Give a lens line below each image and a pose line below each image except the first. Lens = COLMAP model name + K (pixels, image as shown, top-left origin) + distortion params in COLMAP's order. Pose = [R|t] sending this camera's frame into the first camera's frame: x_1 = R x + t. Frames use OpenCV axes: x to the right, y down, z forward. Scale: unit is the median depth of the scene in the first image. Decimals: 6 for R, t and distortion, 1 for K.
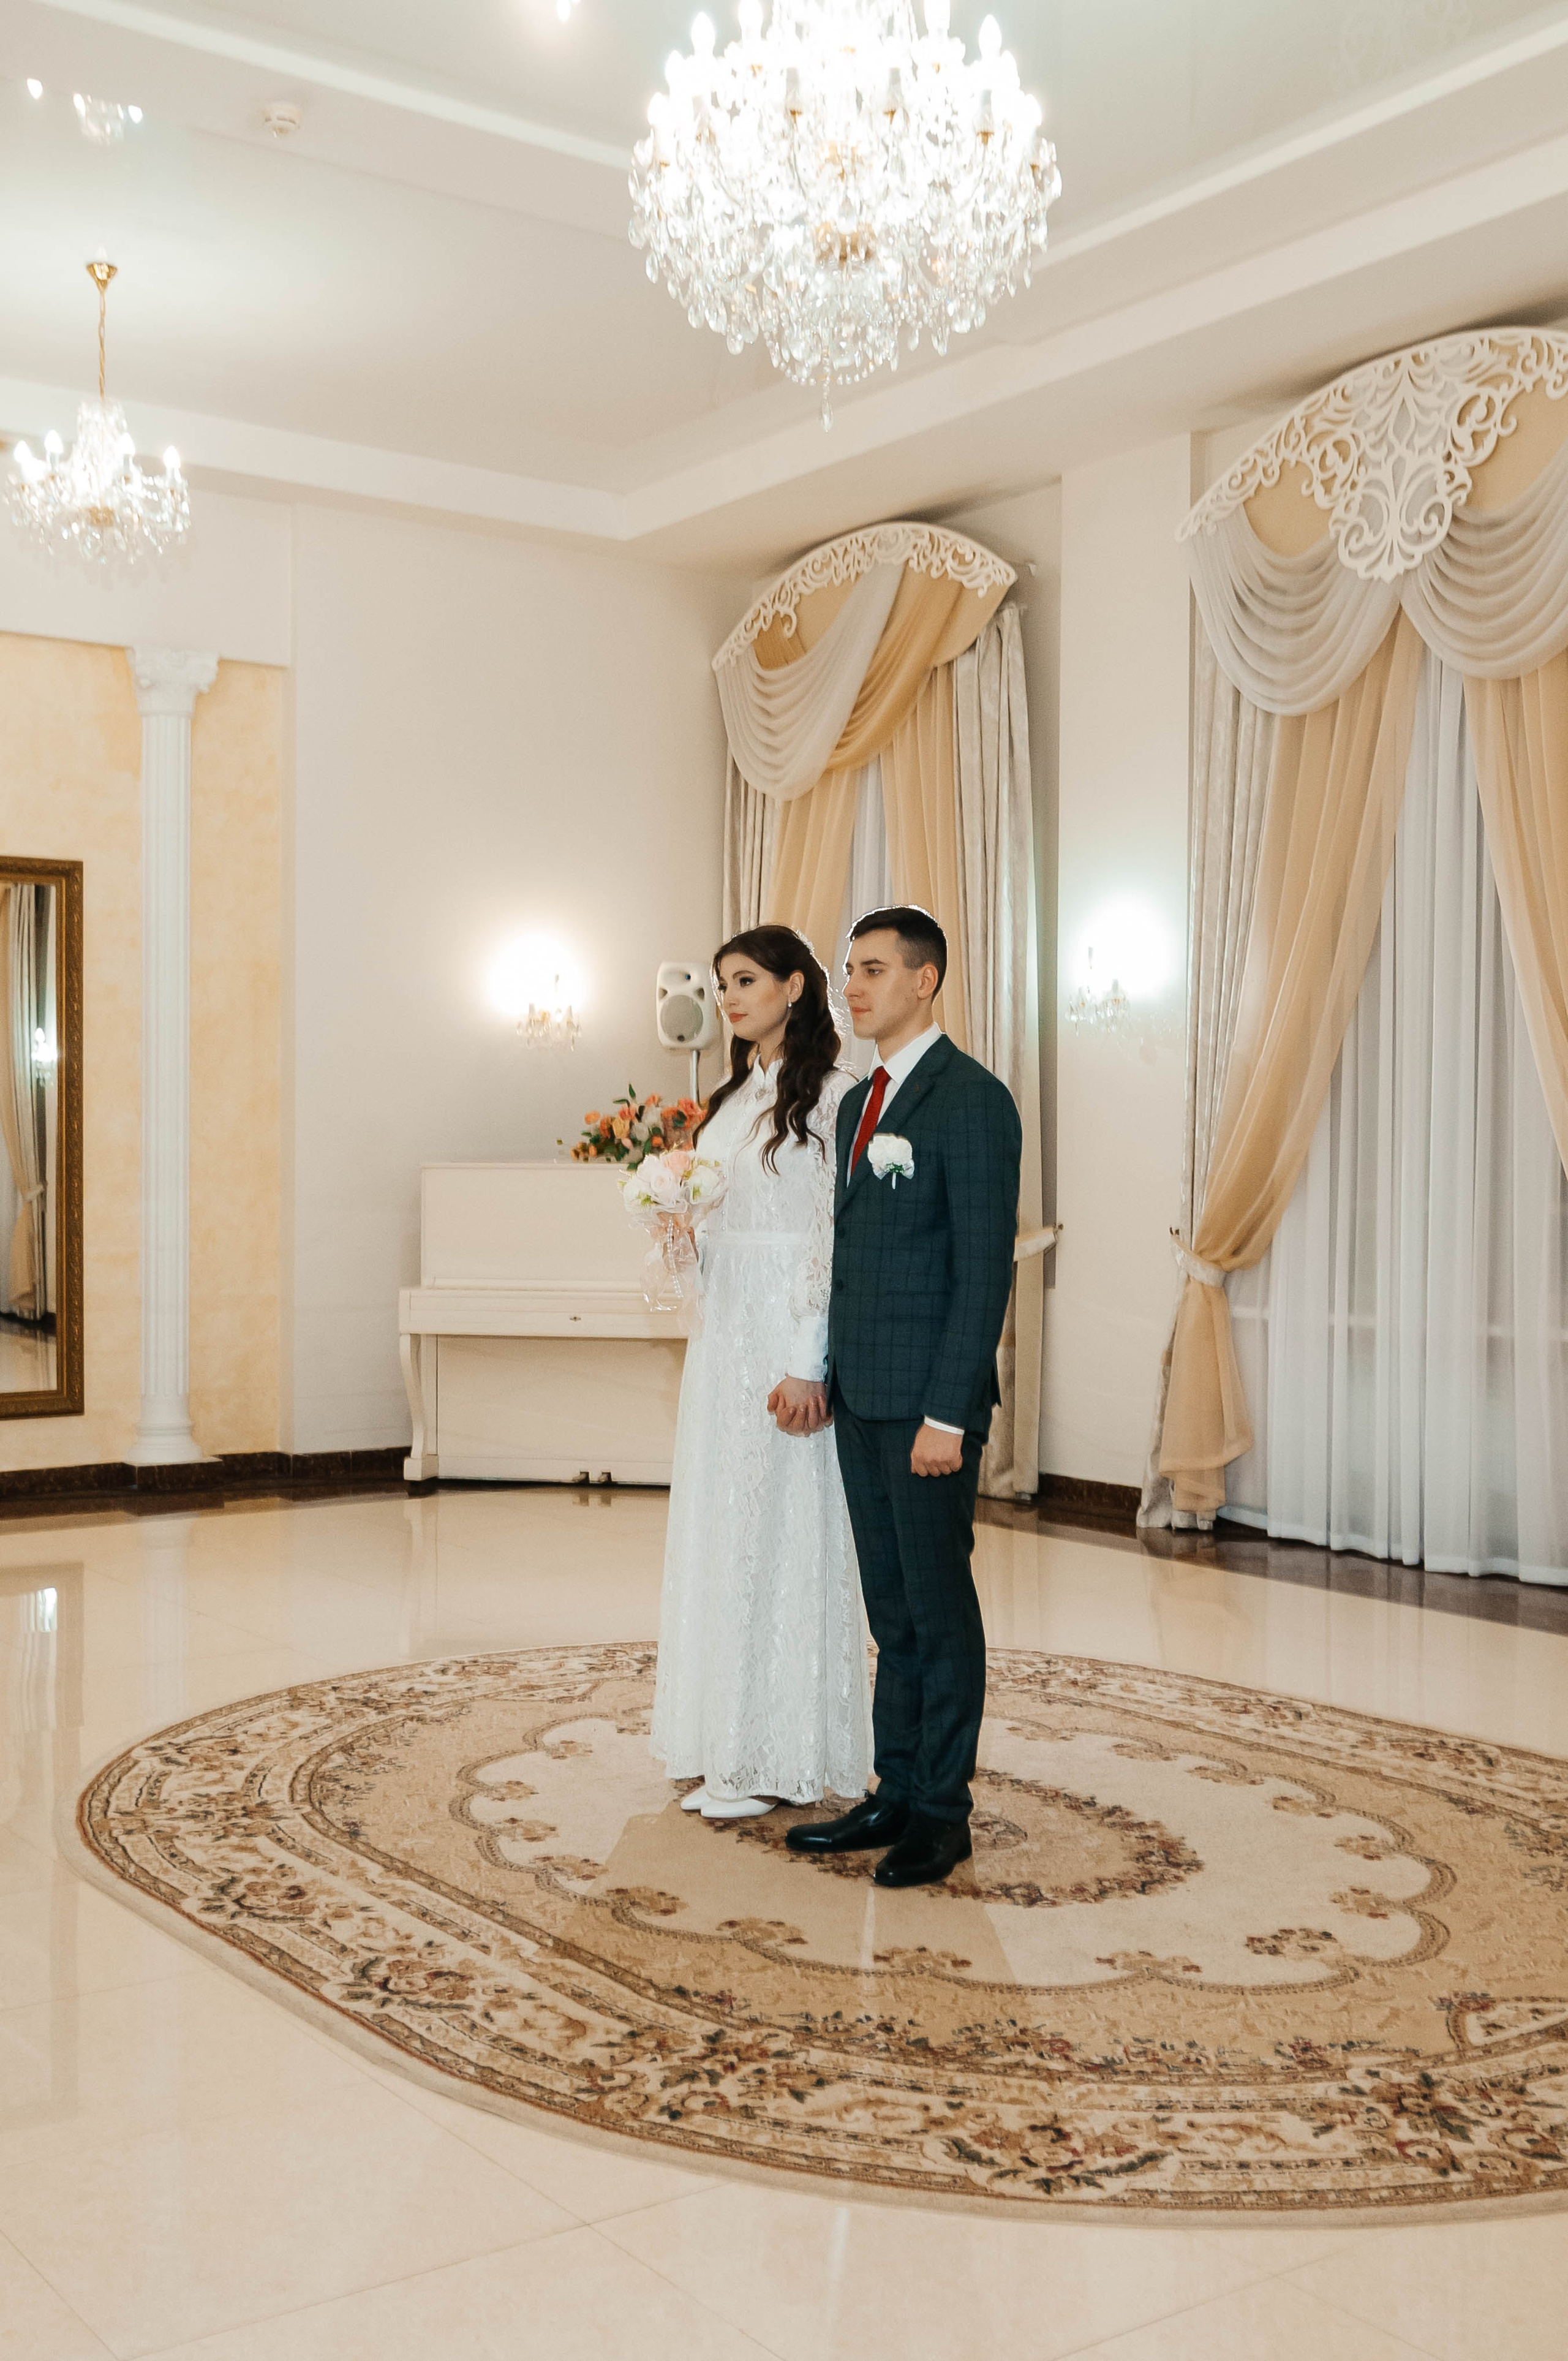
lens RADIAL K [[2401.7, 0, 791.3], [0, 2401.7, 1176.5], [0, 0, 1]] dist [-0.001036, 0.000000]
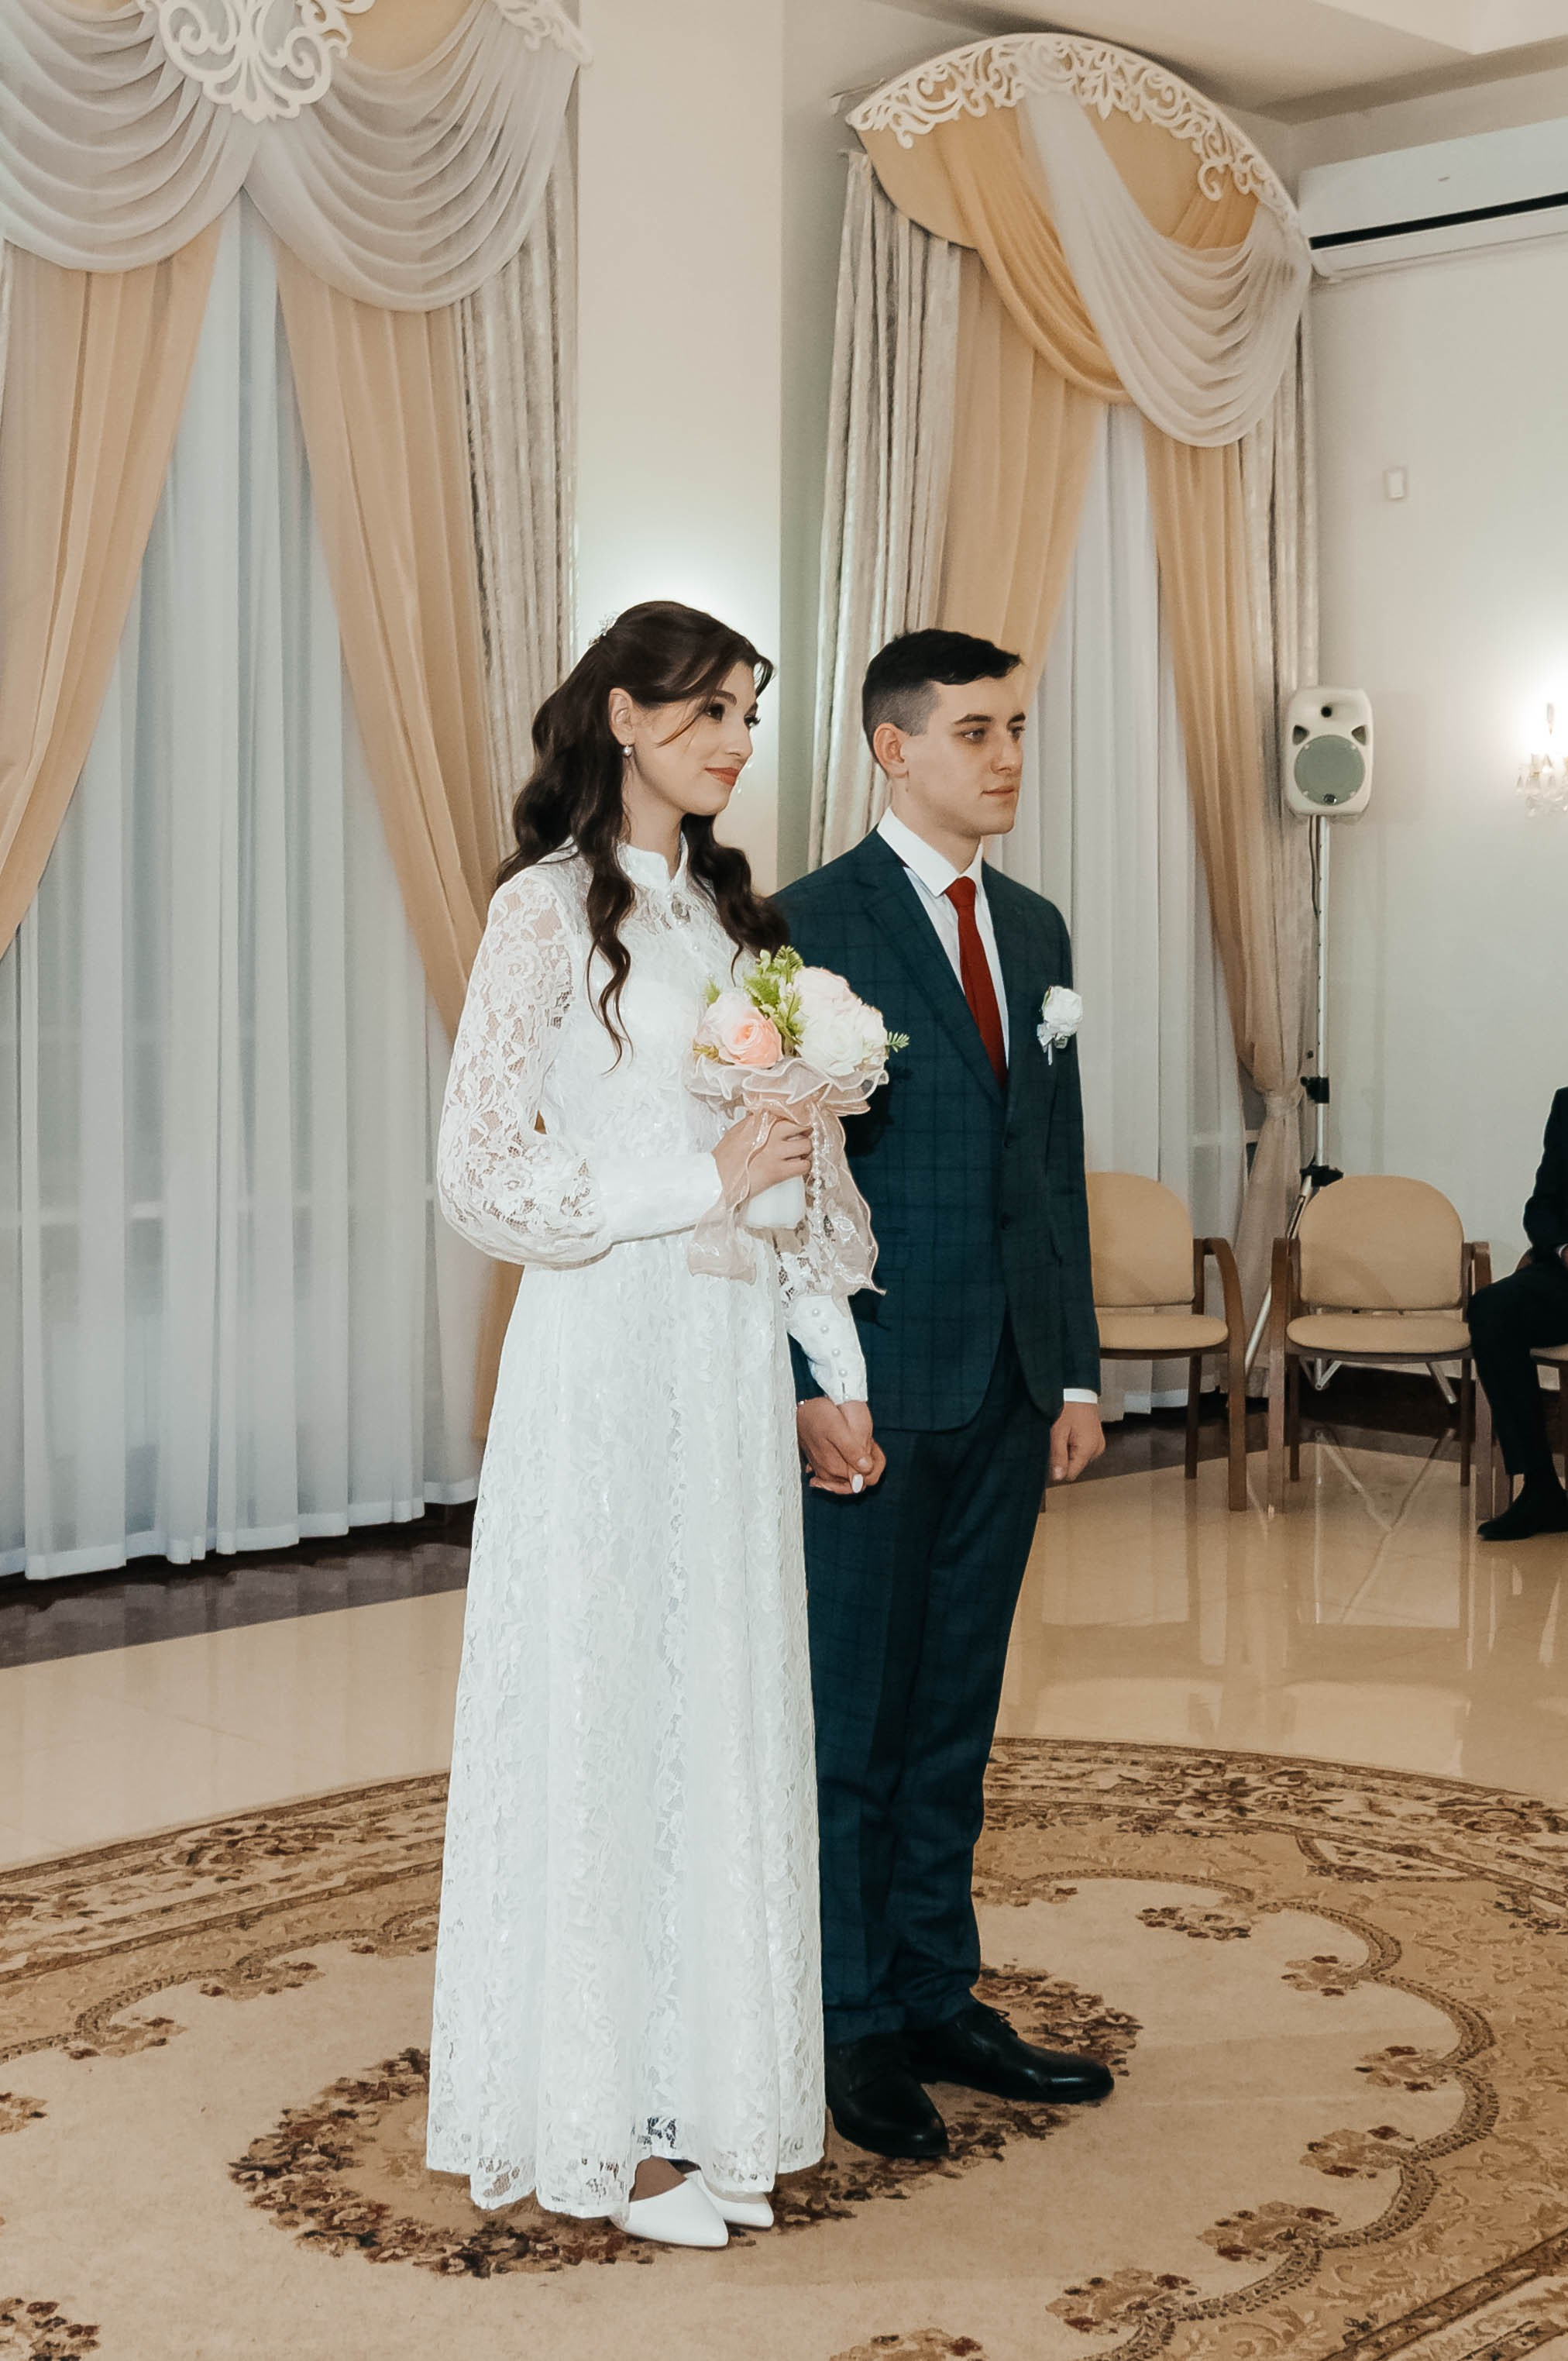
lens RADIAL K [[3397.8, 0, 814.6], [0, 3397.8, 969.6], [0, 0, 1]] dist [-0.001896, 0.000000]
pose [[-0.162058, -0.016508, 0.986643, -0.998305], [0.001769, 0.999854, 0.017020, -0.037388], [-0.986780, 0.004503, -0.162005, 1.409444]]
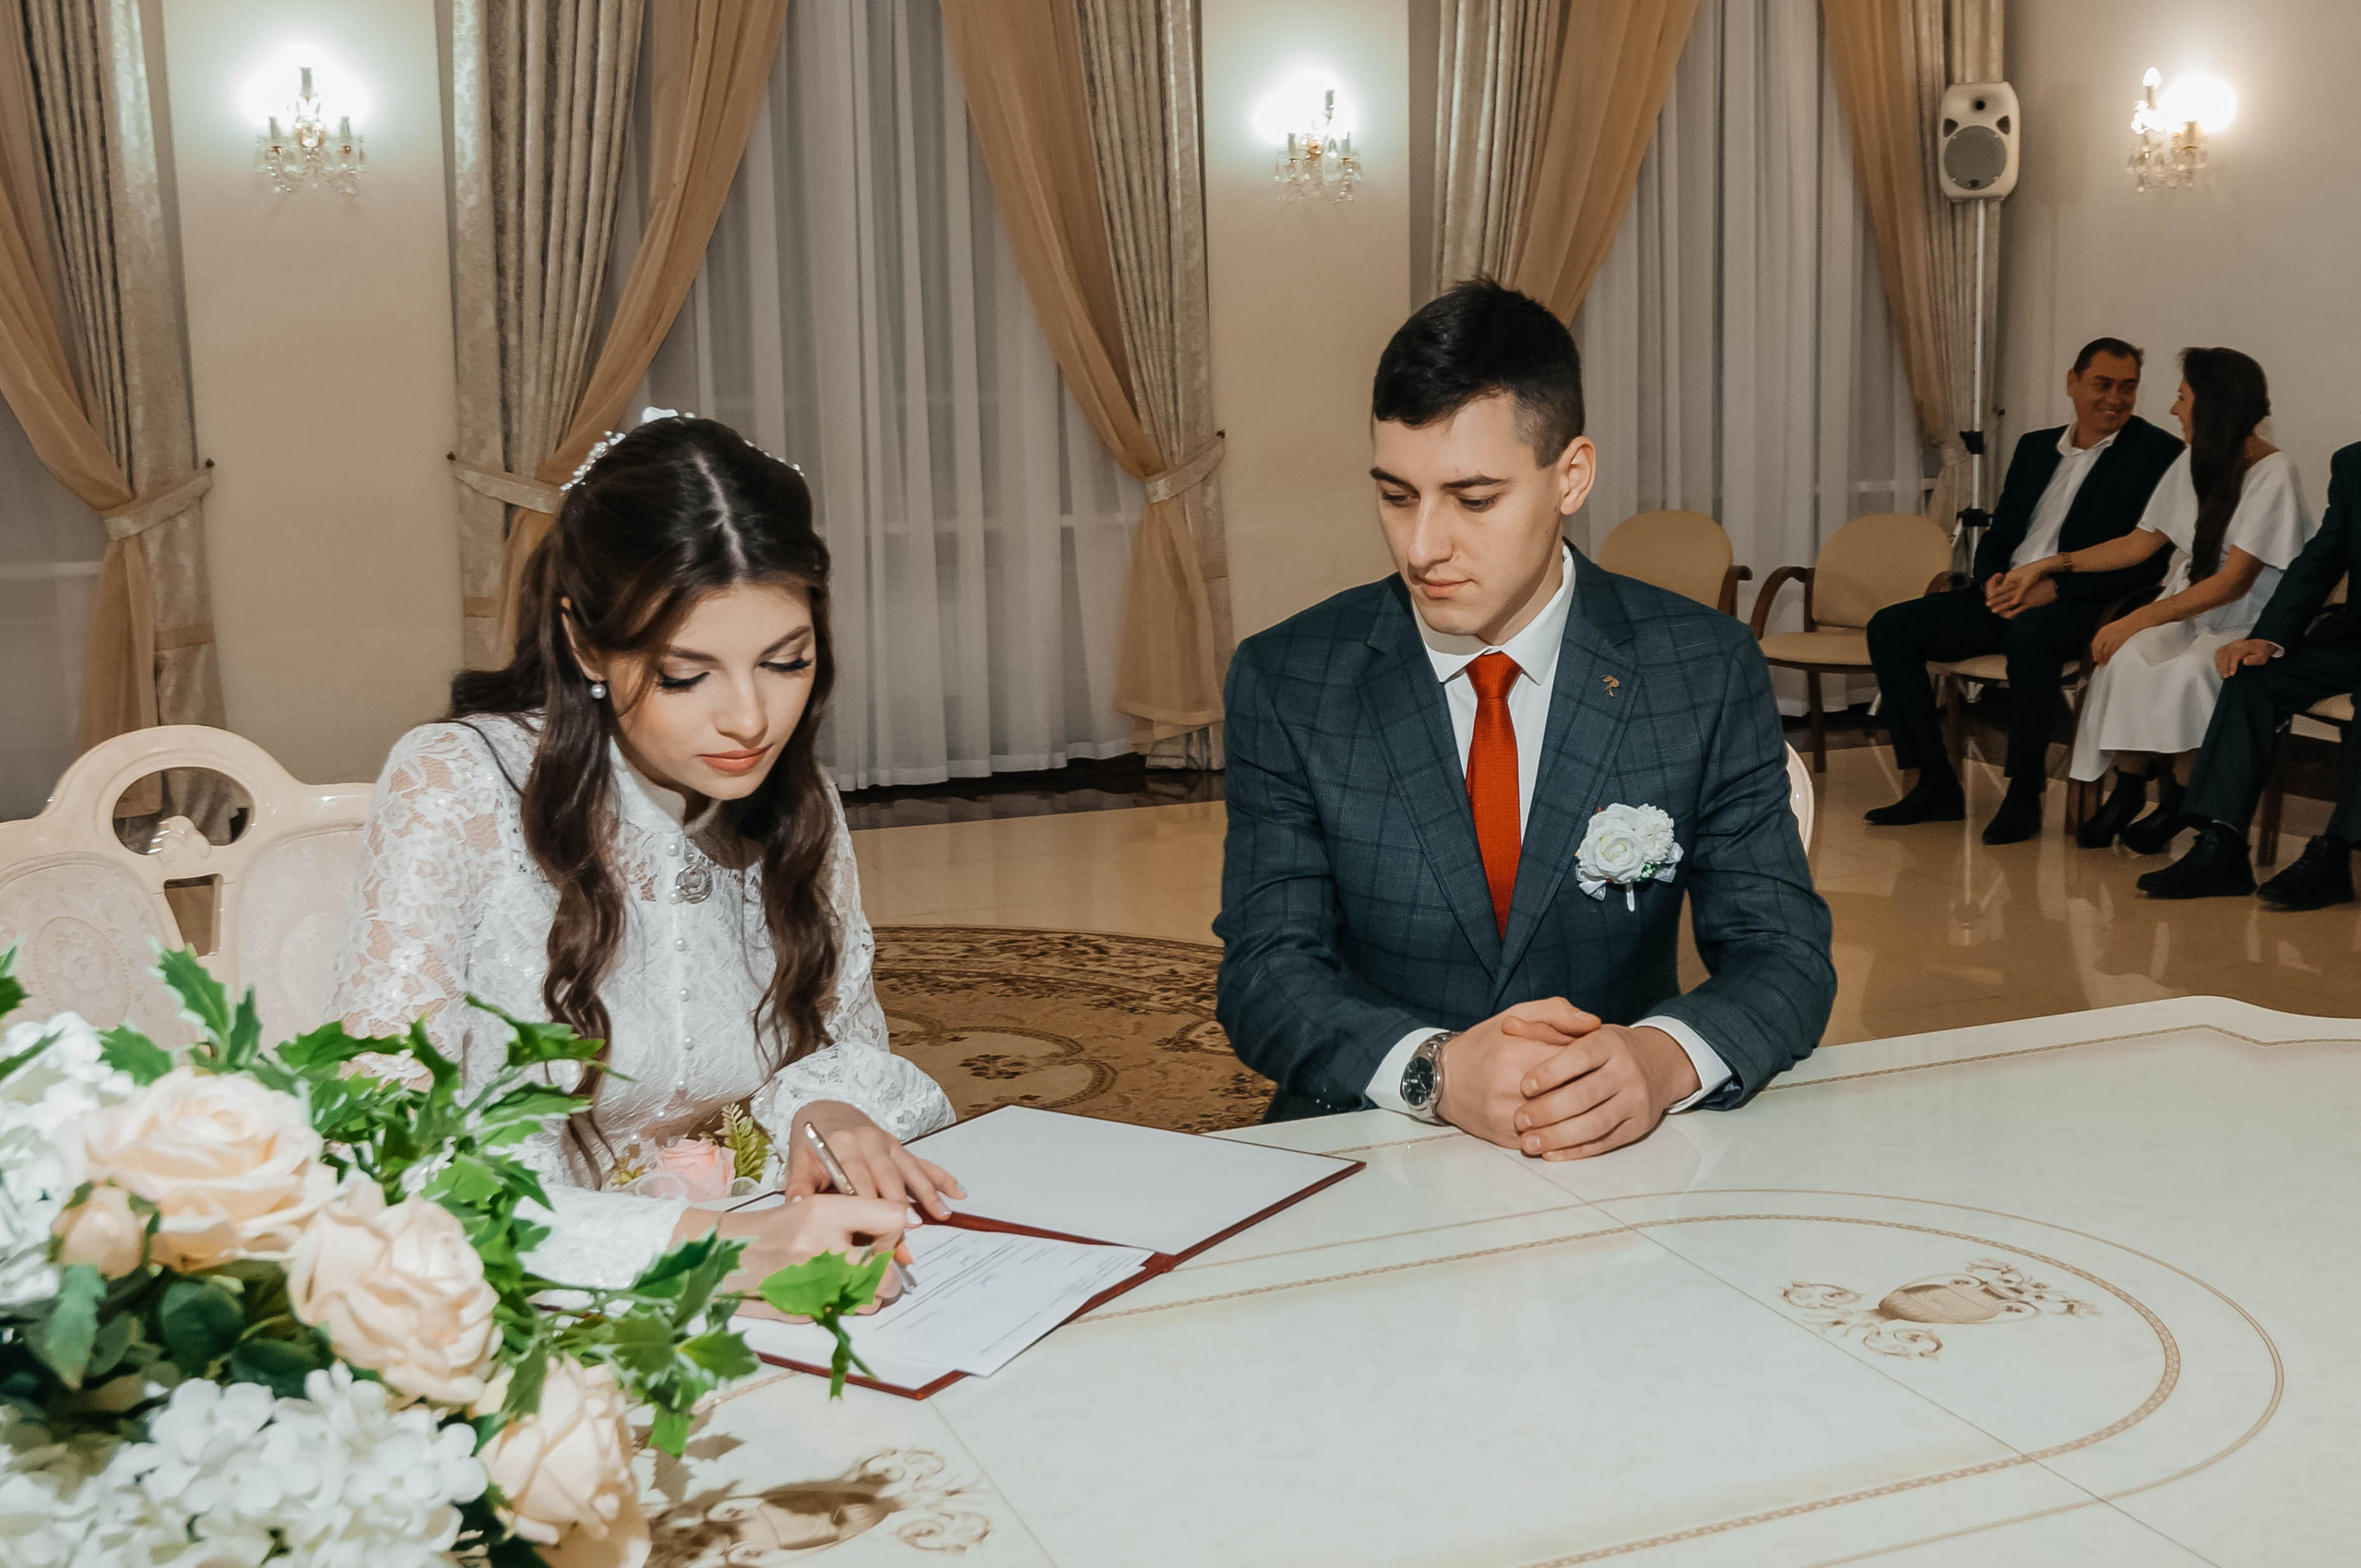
lens RADIAL K [[2796.5, 0, 1310.7], [0, 2796.5, 768.8], [0, 0, 1]] dist [-0.001820, 0.000000]
pose [[0.233466, -0.158042, 0.959435, -1.034220], [0.023360, 0.987330, 0.156952, -0.016775], [-0.972084, -0.014231, 0.234200, 0.597847]]
